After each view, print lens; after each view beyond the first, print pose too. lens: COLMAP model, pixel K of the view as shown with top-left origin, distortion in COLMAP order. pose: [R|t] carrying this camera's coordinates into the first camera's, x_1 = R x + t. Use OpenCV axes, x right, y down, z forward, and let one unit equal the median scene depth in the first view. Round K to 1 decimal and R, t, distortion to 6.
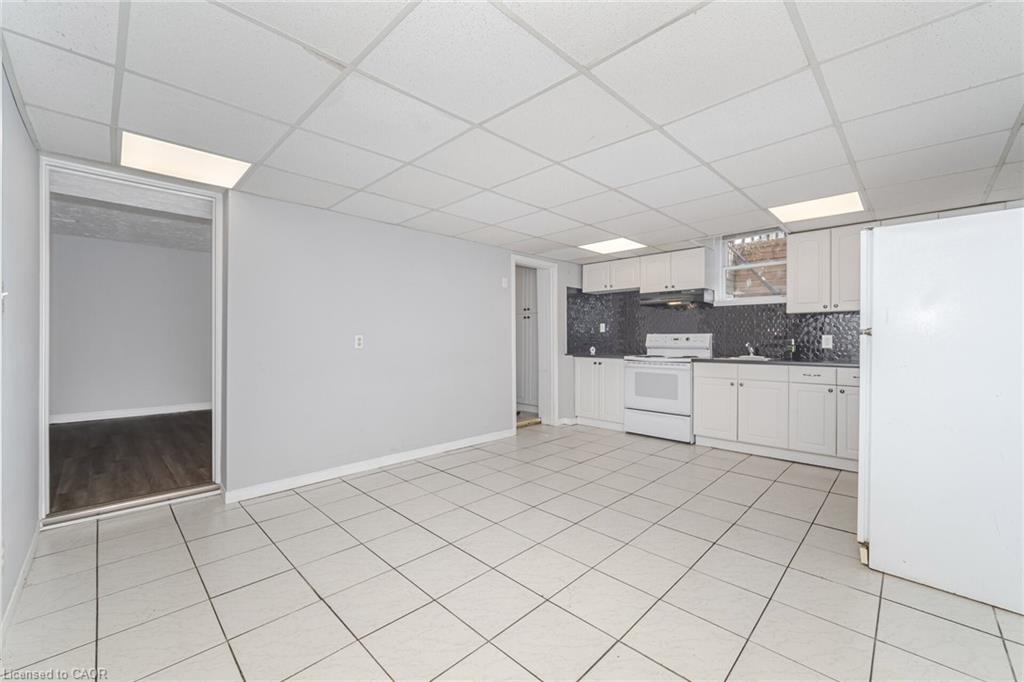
lens RADIAL K [[410.5, 0, 512.5], [0, 410.5, 339.2], [0, 0, 1]] dist [-0.004468, -0.000462]
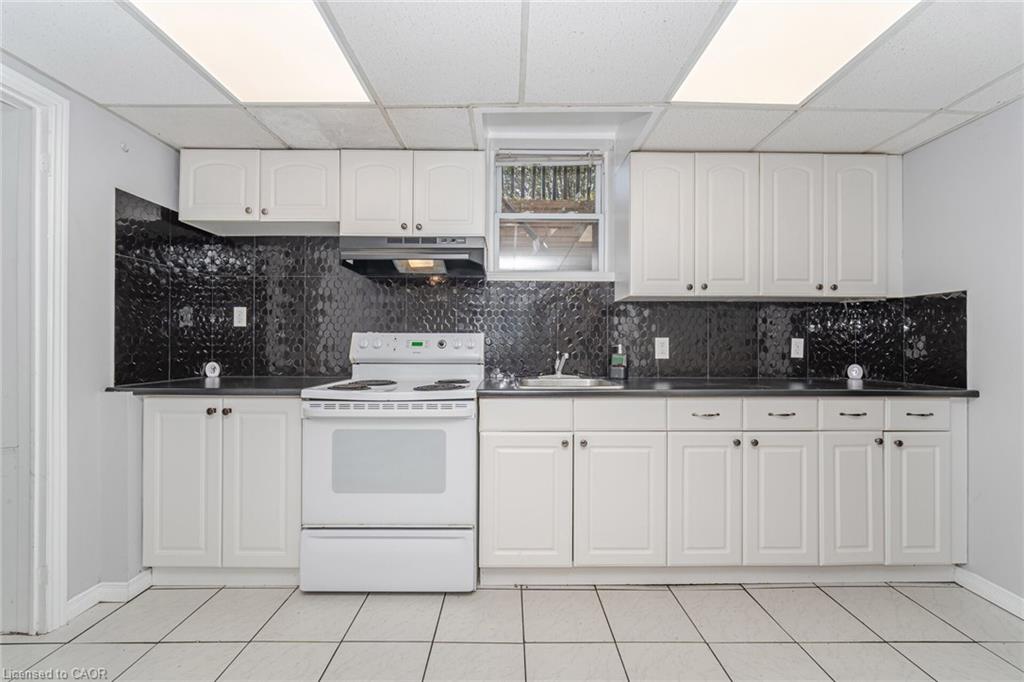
lens RADIAL K [[410.5, 0, 512.5], [0, 410.5, 339.2], [0, 0, 1]] dist [-0.004468, -0.000462]
pose [[0.710356, 0.009370, 0.703780, 0.145510], [-0.001746, 0.999932, -0.011550, -0.000231], [-0.703840, 0.006976, 0.710324, 0.597527]]
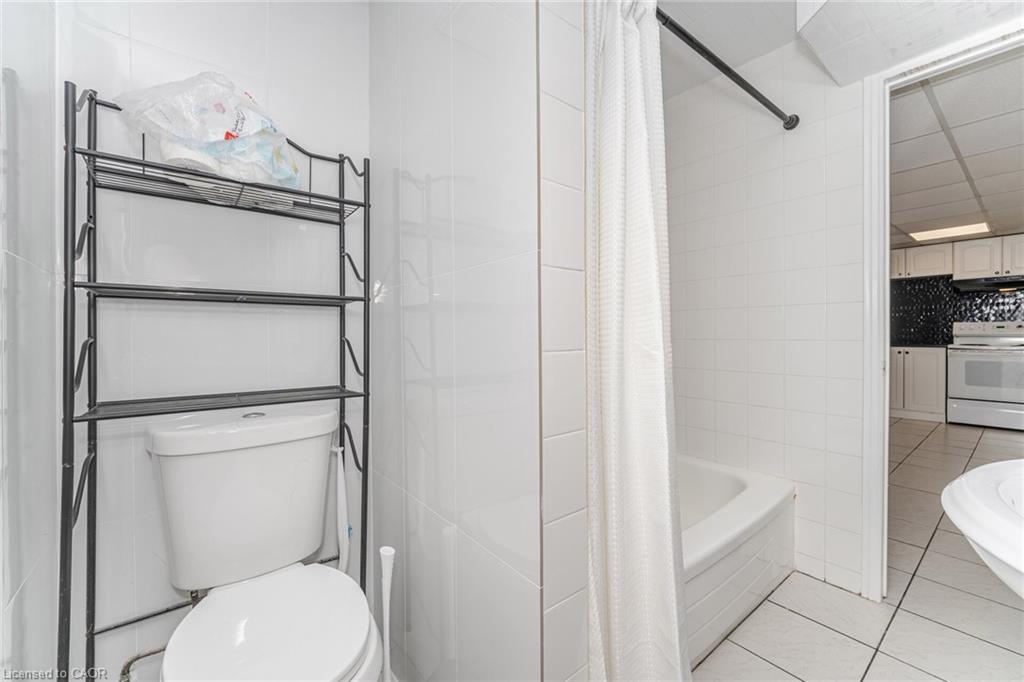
lens RADIAL K [[410.5, 0, 512.5], [0, 410.5, 339.2], [0, 0, 1]] dist [-0.004468, -0.000462]
pose [[0.991020, -0.004519, -0.133640, -0.618682], [0.005485, 0.999961, 0.006863, 0.015847], [0.133603, -0.007535, 0.991006, -0.099127]]
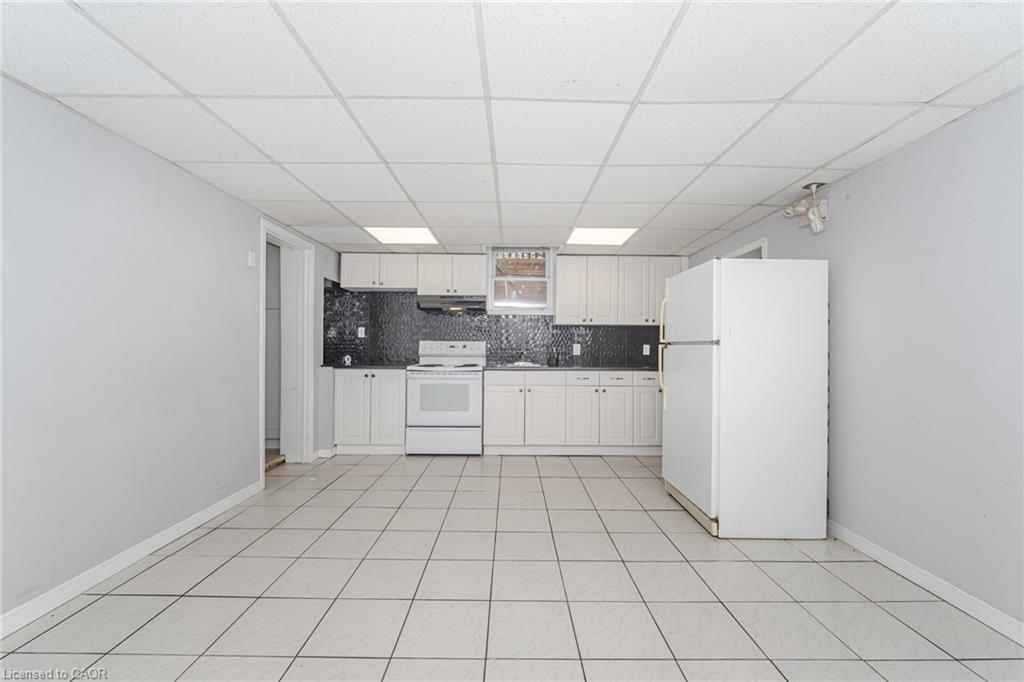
lens RADIAL K [[410.5, 0, 512.5], [0, 410.5, 339.2], [0, 0, 1]] dist [-0.004468, -0.000462]
pose [[0.711200, 0.019475, 0.702720, -0.173340], [-0.007240, 0.999766, -0.020379, 0.001012], [-0.702953, 0.009406, 0.711174, 0.232169]]
